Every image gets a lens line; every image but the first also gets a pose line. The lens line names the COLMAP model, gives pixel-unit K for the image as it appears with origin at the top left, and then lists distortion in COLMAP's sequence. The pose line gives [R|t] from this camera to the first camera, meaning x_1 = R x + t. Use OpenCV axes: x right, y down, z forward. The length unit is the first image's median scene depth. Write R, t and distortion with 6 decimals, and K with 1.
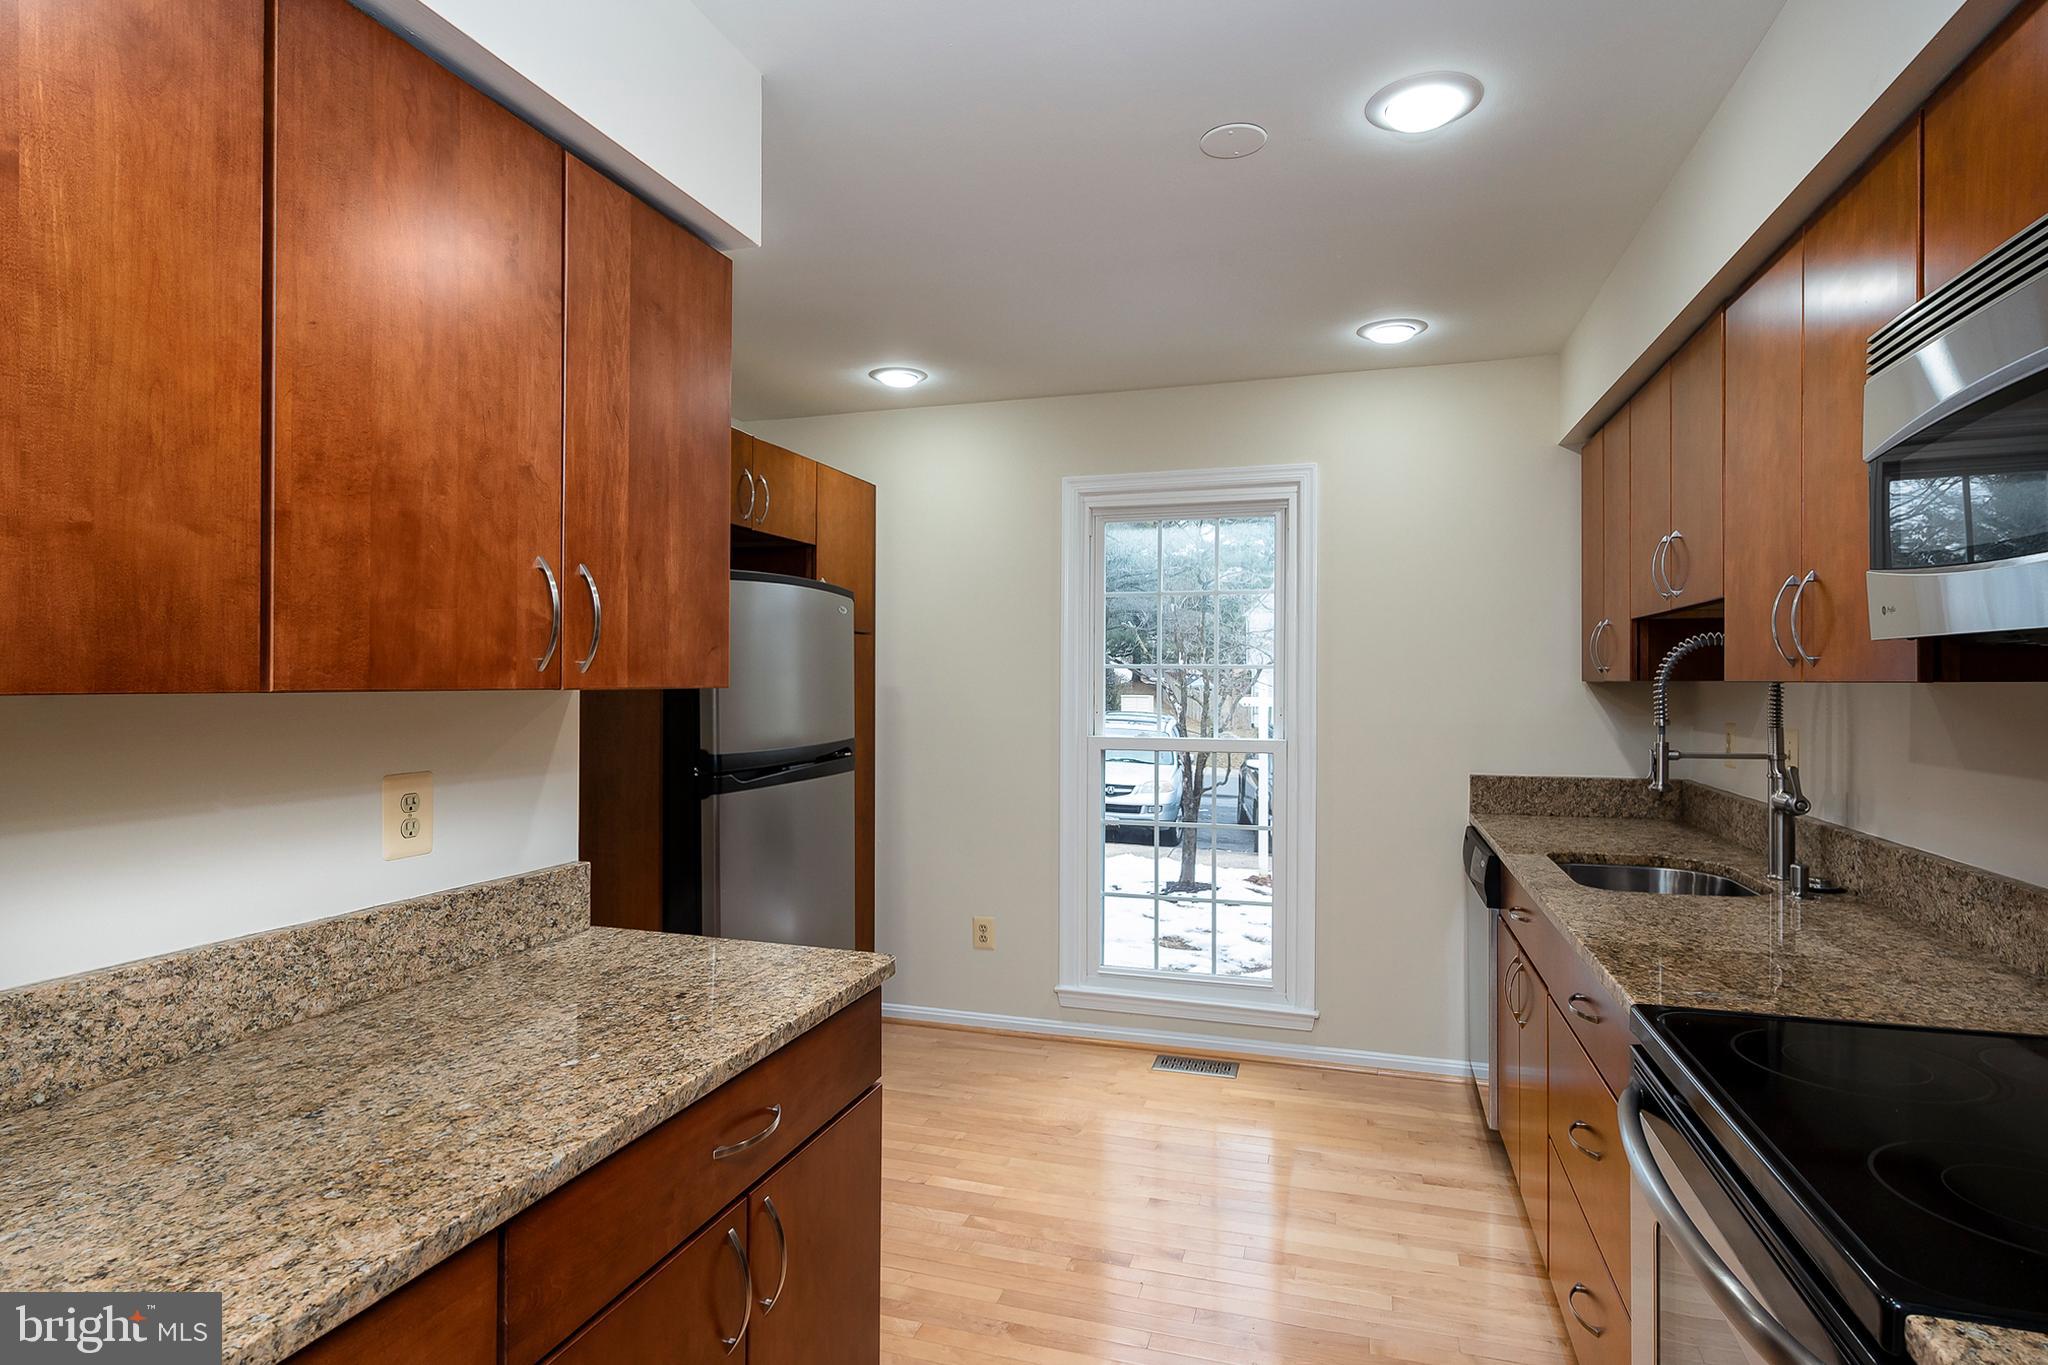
lens RADIAL K [[1065.1, 0, 1024.0], [0, 1065.1, 682.5], [0, 0, 1]] dist [-0.000355, 0.000023]
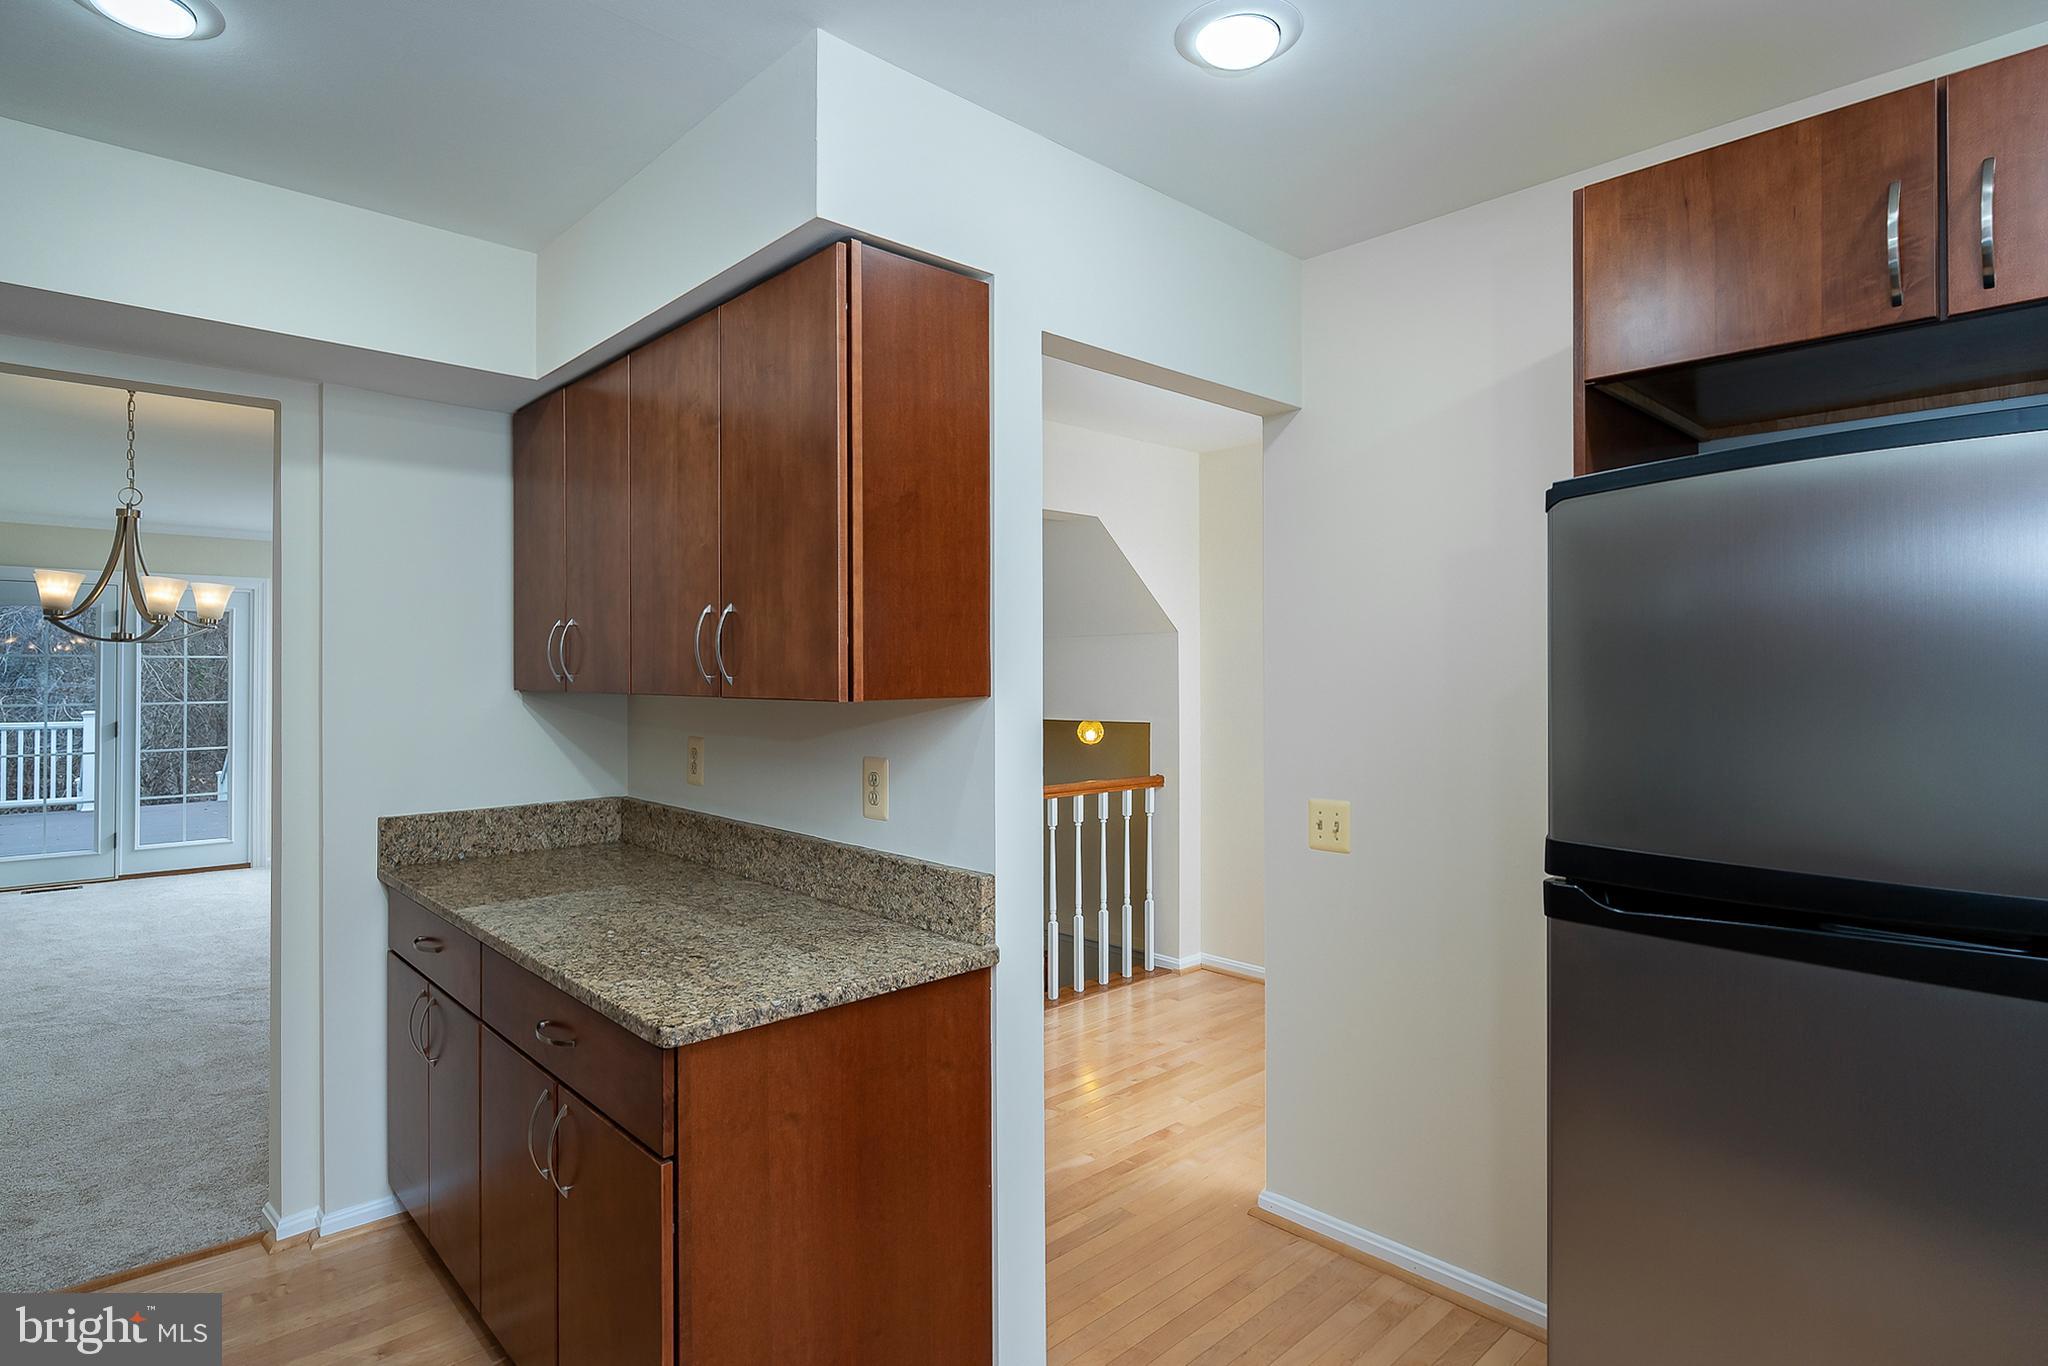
lens RADIAL K [[1065.1, 0, 1024.0], [0, 1065.1, 683.0], [0, 0, 1]] dist [-0.000355, 0.000023]
pose [[-0.500133, 0.003814, -0.865940, 0.492735], [-0.001399, 0.999985, 0.005213, -0.017507], [0.865947, 0.003819, -0.500120, 1.793854]]
